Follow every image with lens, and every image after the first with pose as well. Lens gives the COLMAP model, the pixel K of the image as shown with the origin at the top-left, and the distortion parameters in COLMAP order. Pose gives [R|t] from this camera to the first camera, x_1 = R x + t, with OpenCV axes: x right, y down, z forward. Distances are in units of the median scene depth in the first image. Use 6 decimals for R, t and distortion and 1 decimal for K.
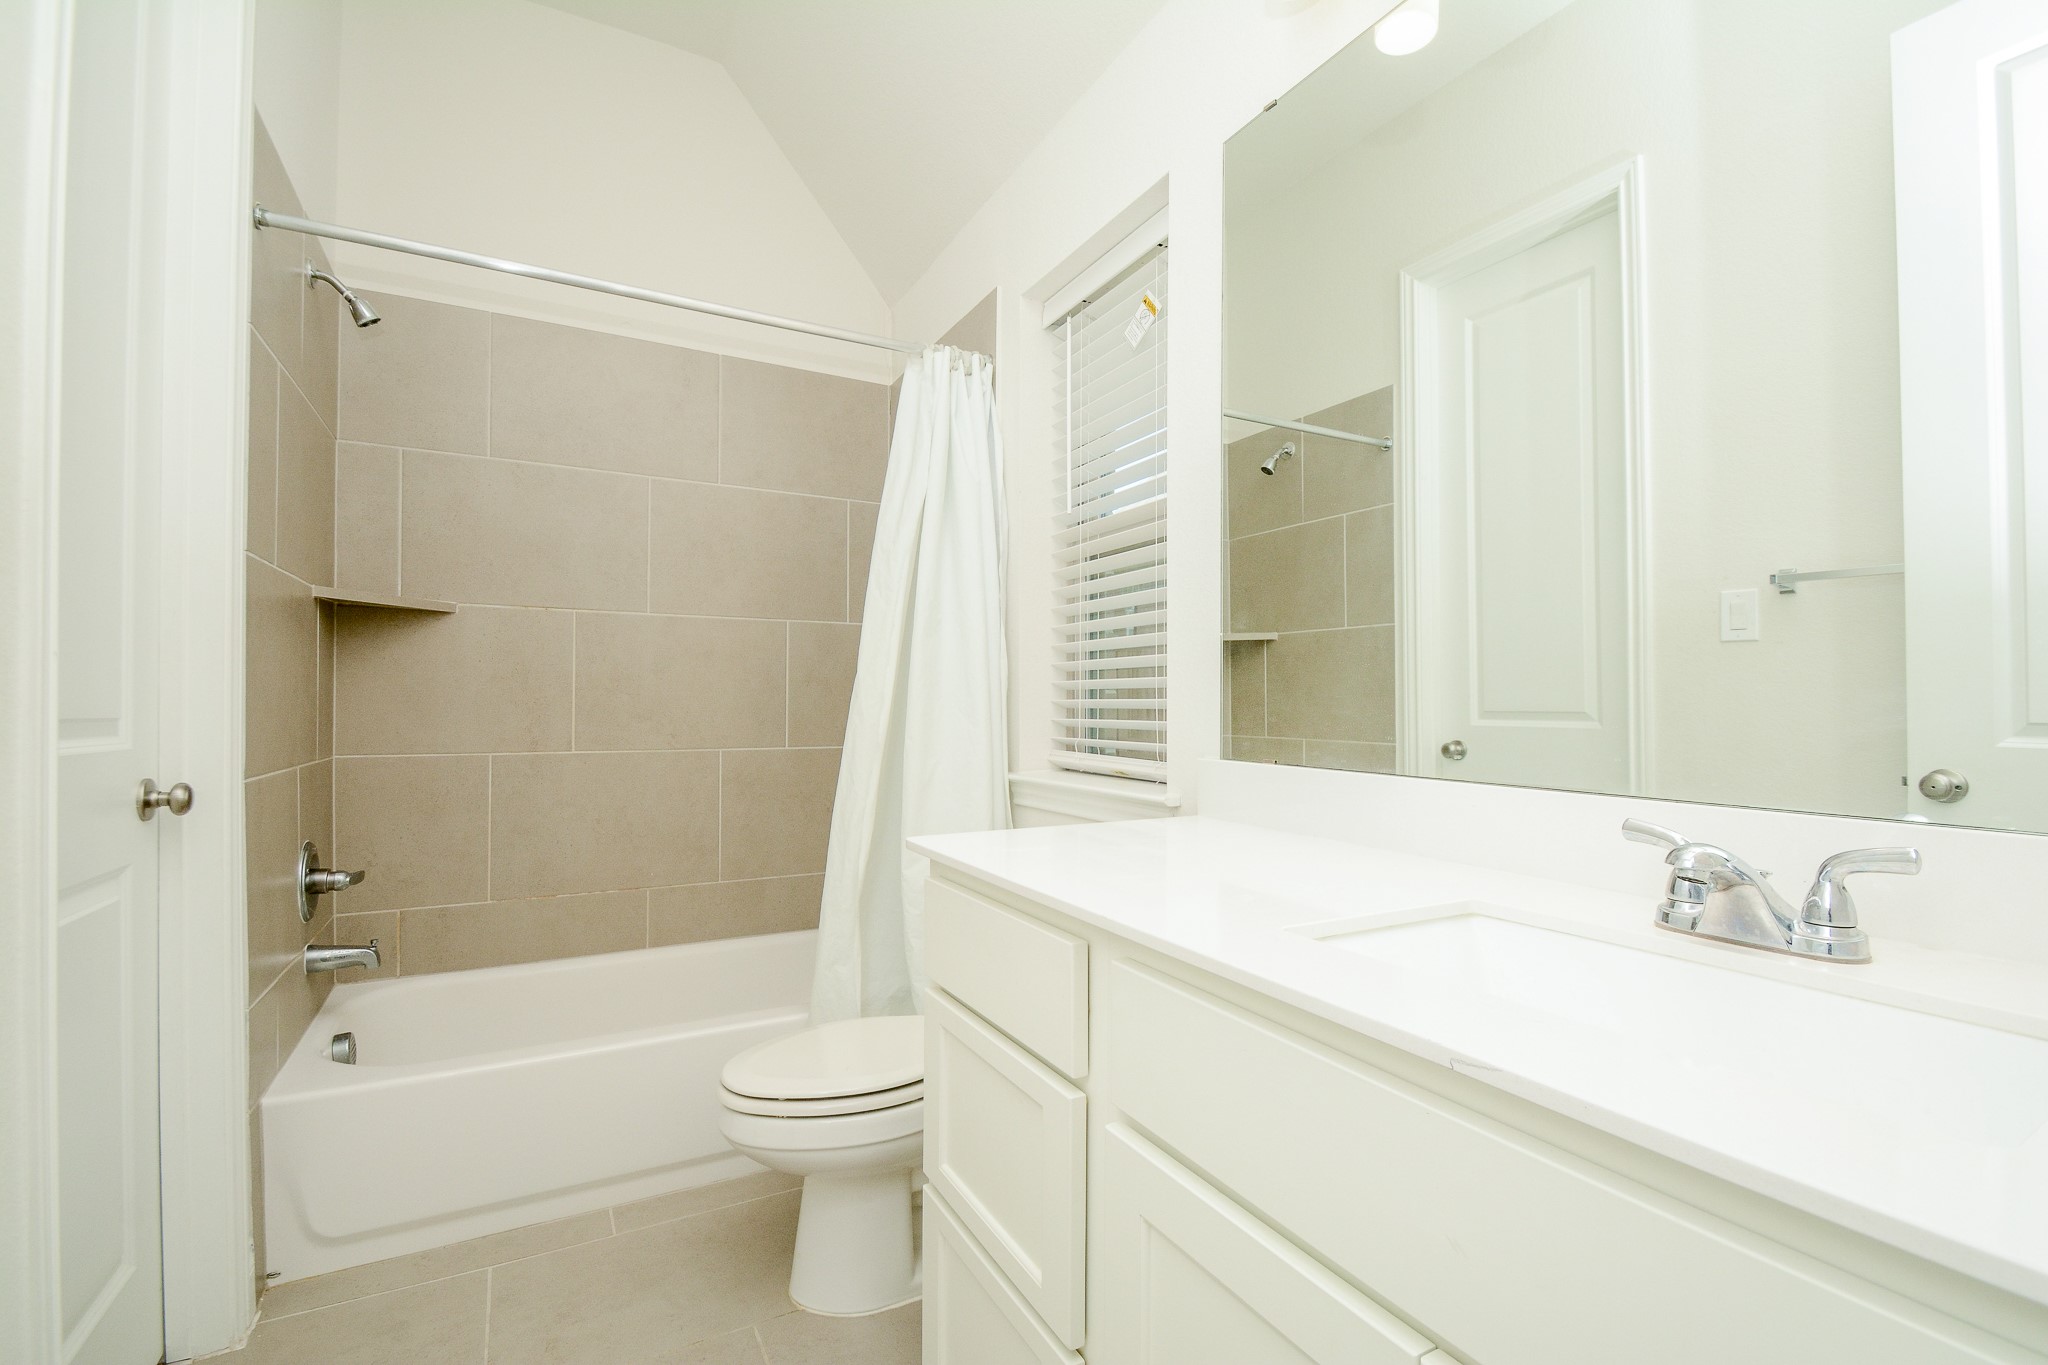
lens RADIAL K [[889.8, 0, 1017.1], [0, 889.8, 702.9], [0, 0, 1]] dist [0.010796, -0.012405]
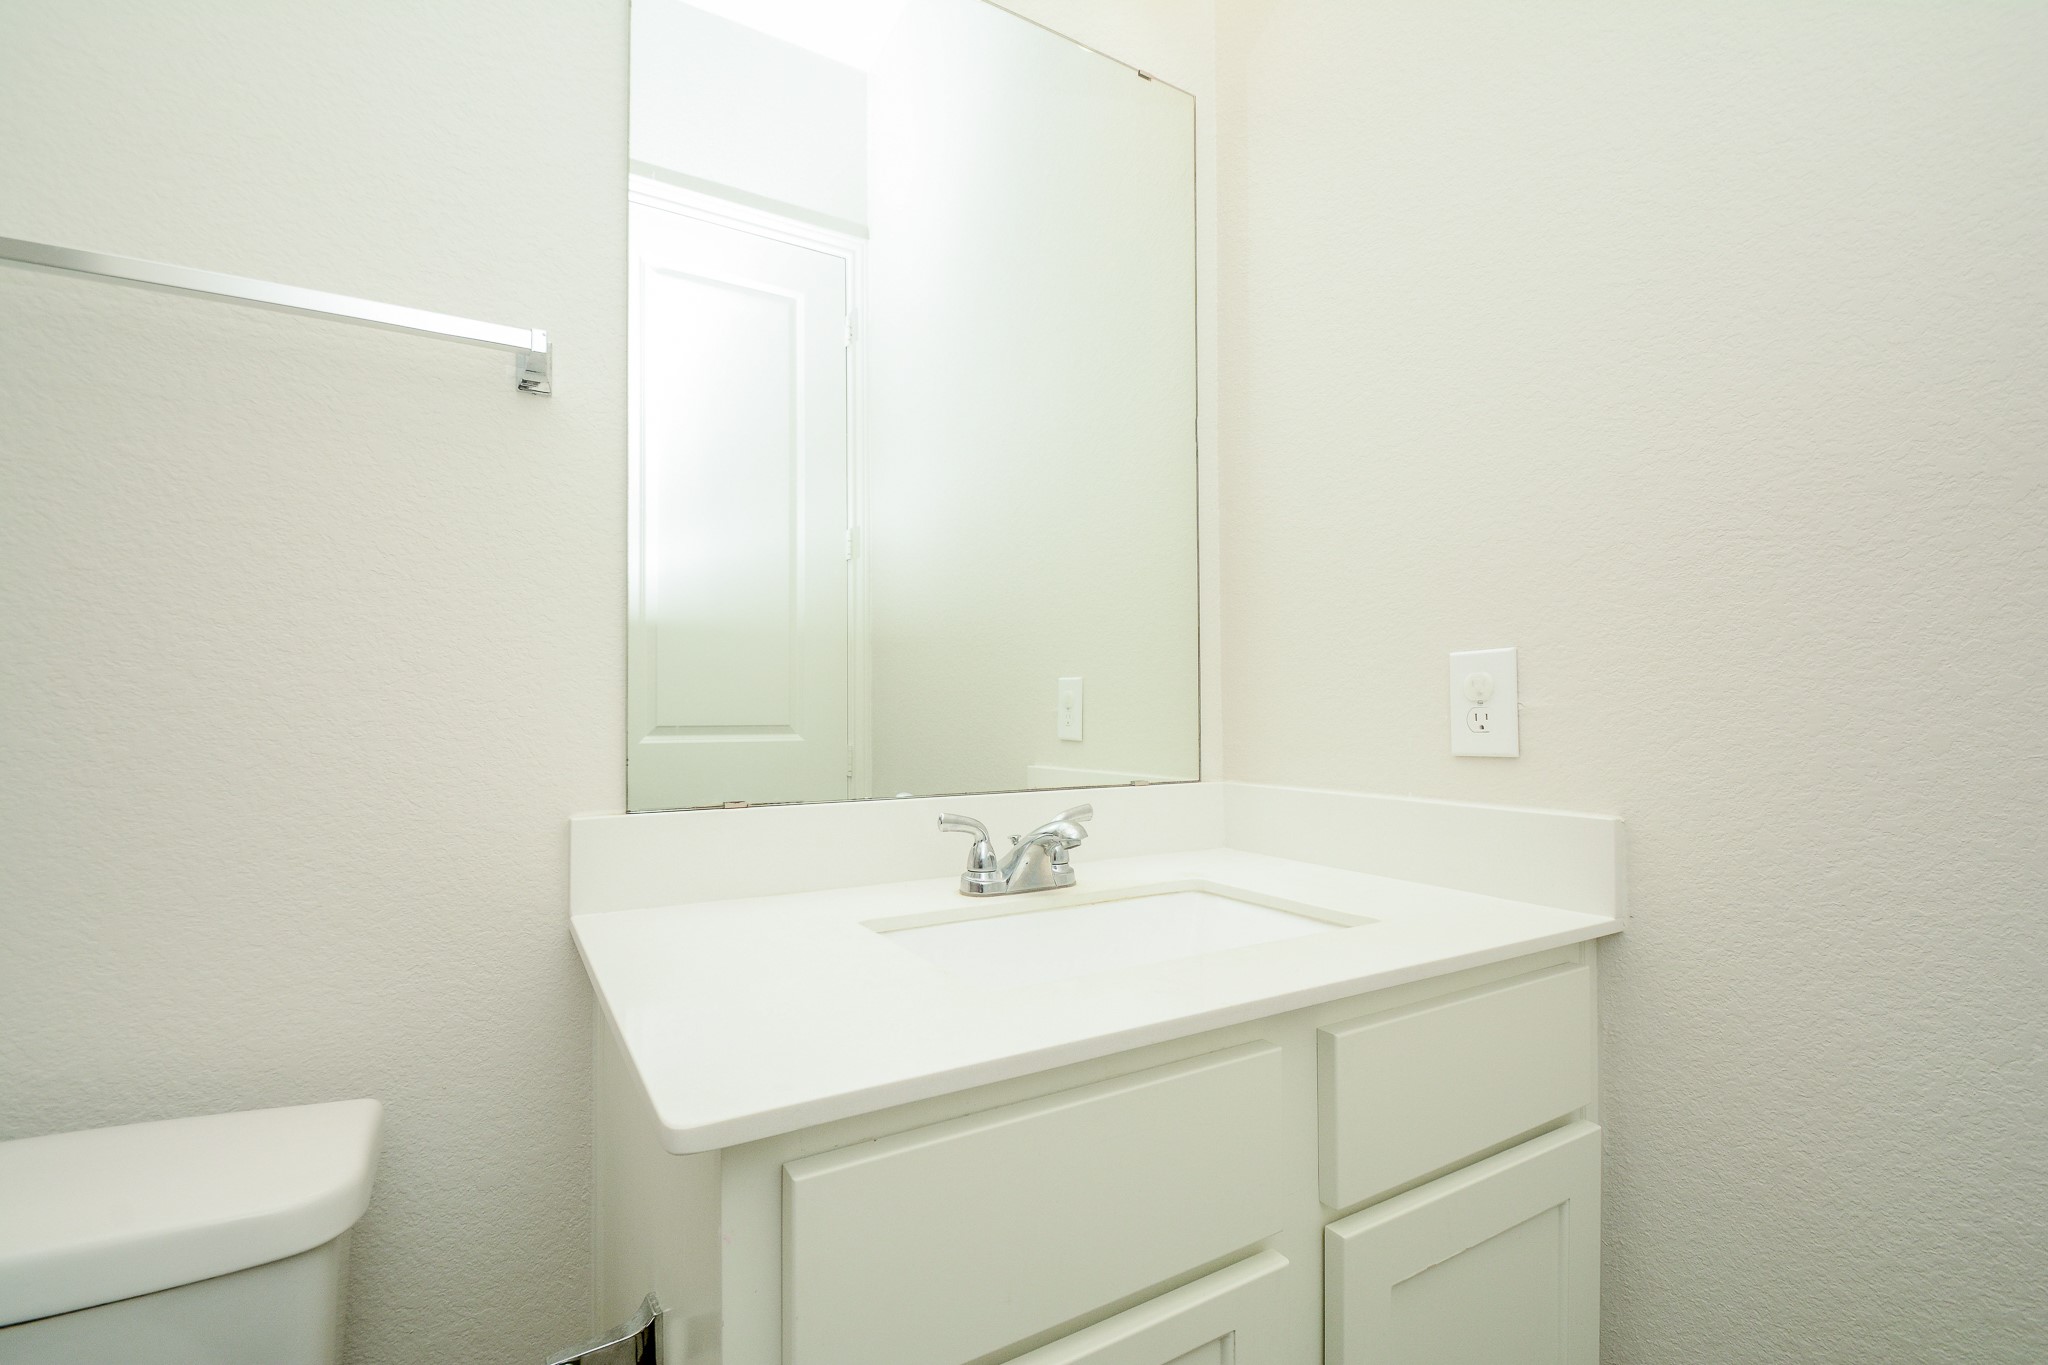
lens RADIAL K [[889.8, 0, 1017.1], [0, 889.8, 702.9], [0, 0, 1]] dist [0.010796, -0.012405]
pose [[-0.043151, 0.001534, 0.999067, -0.461174], [0.002397, 0.999996, -0.001432, -0.015212], [-0.999066, 0.002333, -0.043154, 0.852399]]
